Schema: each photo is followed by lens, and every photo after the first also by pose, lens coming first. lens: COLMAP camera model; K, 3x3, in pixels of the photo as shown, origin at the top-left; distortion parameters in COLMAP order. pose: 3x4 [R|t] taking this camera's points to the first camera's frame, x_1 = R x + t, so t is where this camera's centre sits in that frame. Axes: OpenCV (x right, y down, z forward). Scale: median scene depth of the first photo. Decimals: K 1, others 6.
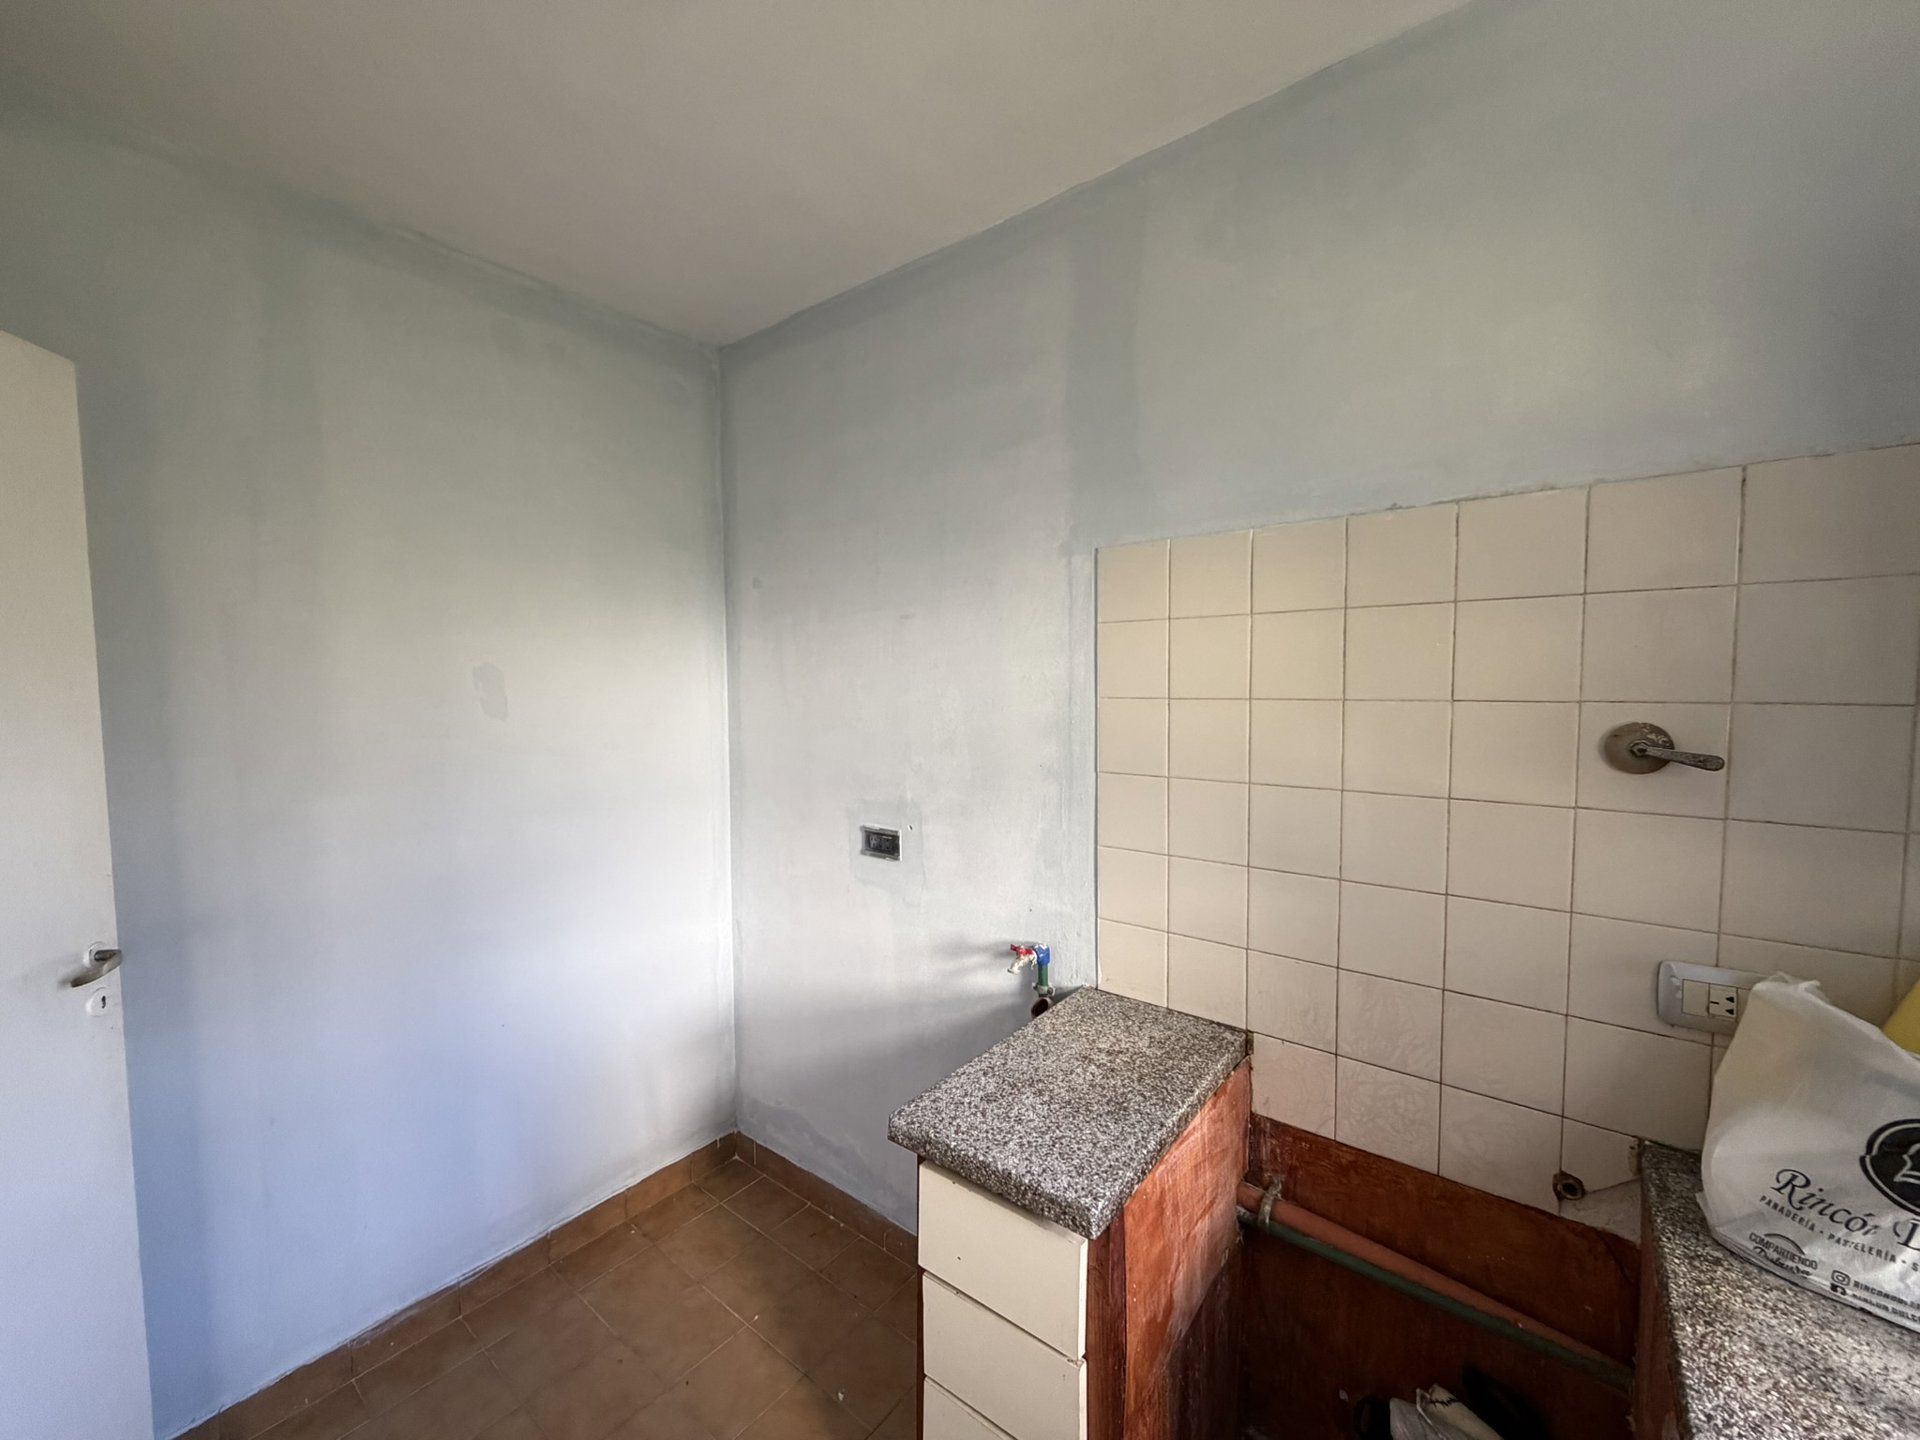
lens RADIAL K [[768.0, 0, 956.2], [0, 768.0, 719.6], [0, 0, 1]] dist [-0.001744, 0.000076]
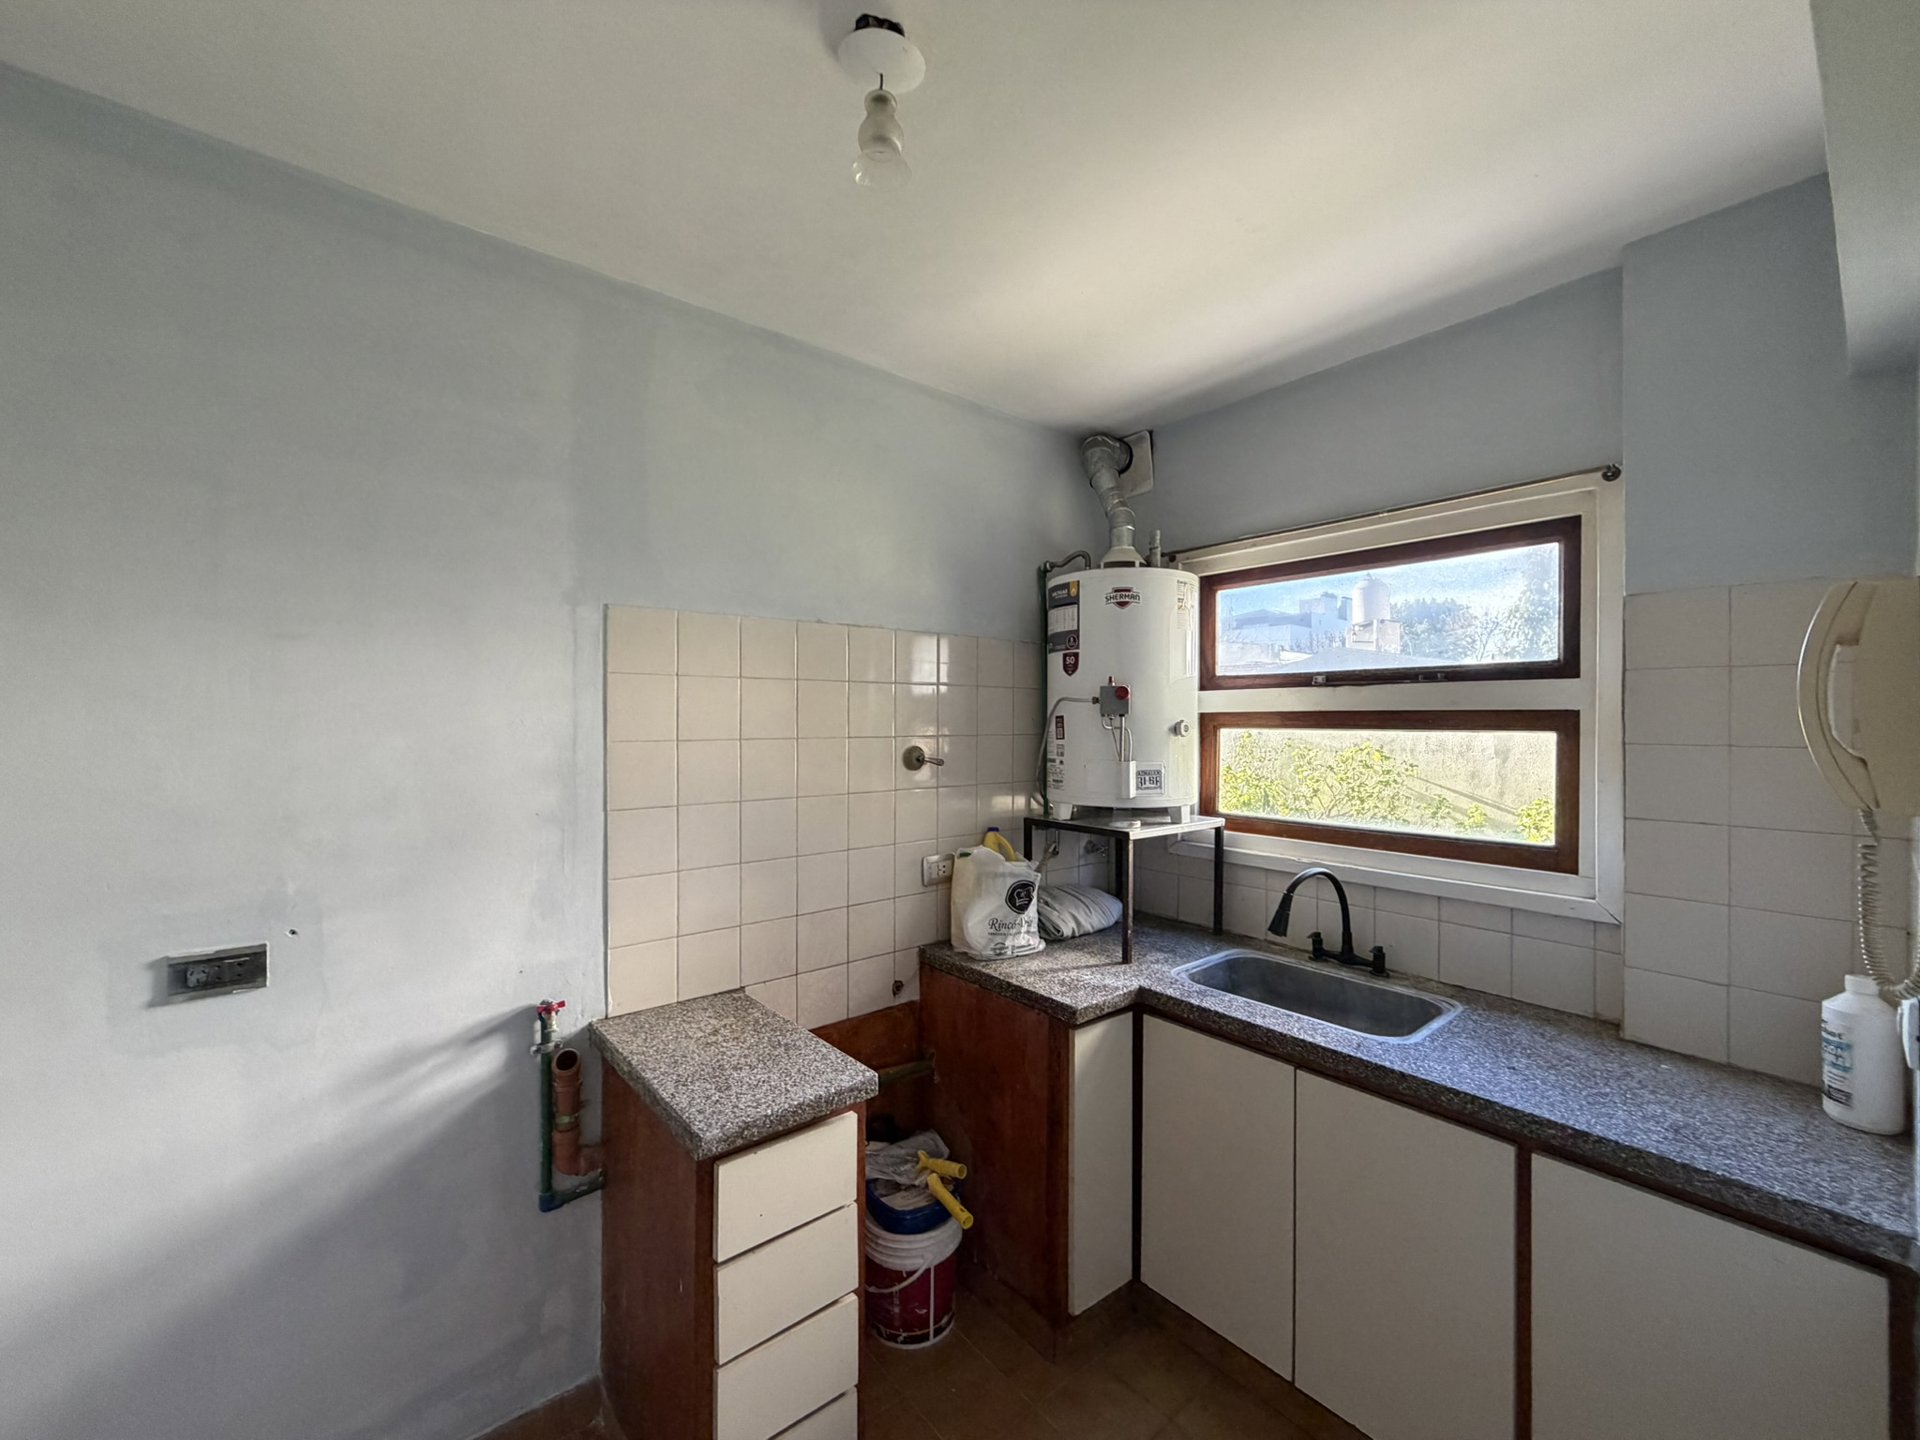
lens RADIAL K [[768.0, 0, 955.4], [0, 768.0, 722.5], [0, 0, 1]] dist [-0.001744, 0.000076]
pose [[0.208938, 0.009049, 0.977887, -0.756032], [0.052768, 0.998396, -0.020513, -0.006980], [-0.976504, 0.055887, 0.208126, 0.295437]]
